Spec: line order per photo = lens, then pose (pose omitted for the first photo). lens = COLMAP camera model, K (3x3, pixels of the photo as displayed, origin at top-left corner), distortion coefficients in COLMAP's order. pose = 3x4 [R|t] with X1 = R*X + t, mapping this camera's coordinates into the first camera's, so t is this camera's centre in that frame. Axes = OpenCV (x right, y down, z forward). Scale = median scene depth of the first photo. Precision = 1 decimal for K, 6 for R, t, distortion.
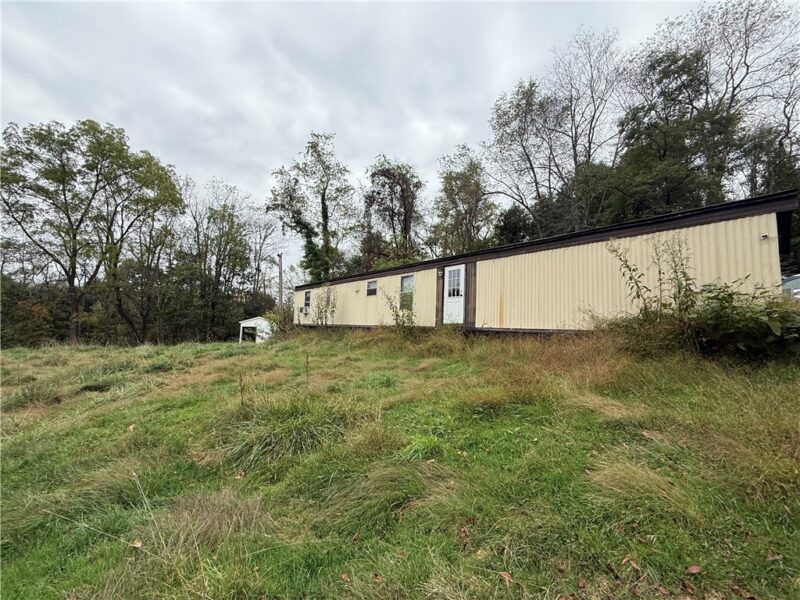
lens RADIAL K [[318.0, 0, 397.5], [0, 318.0, 298.8], [0, 0, 1]] dist [-0.000370, -0.000169]
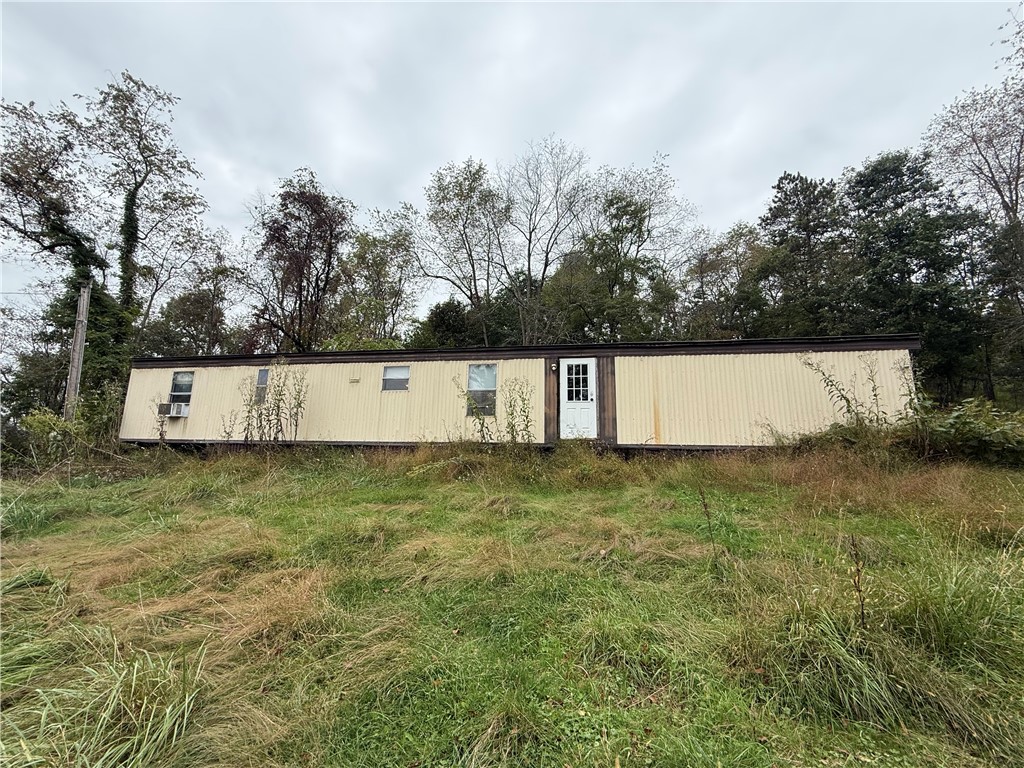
lens RADIAL K [[407.1, 0, 508.7], [0, 407.1, 382.4], [0, 0, 1]] dist [-0.000370, -0.000169]
pose [[0.771018, 0.104800, 0.628131, -0.366882], [-0.052431, 0.993464, -0.101396, 0.037430], [-0.634652, 0.045245, 0.771473, 0.275702]]
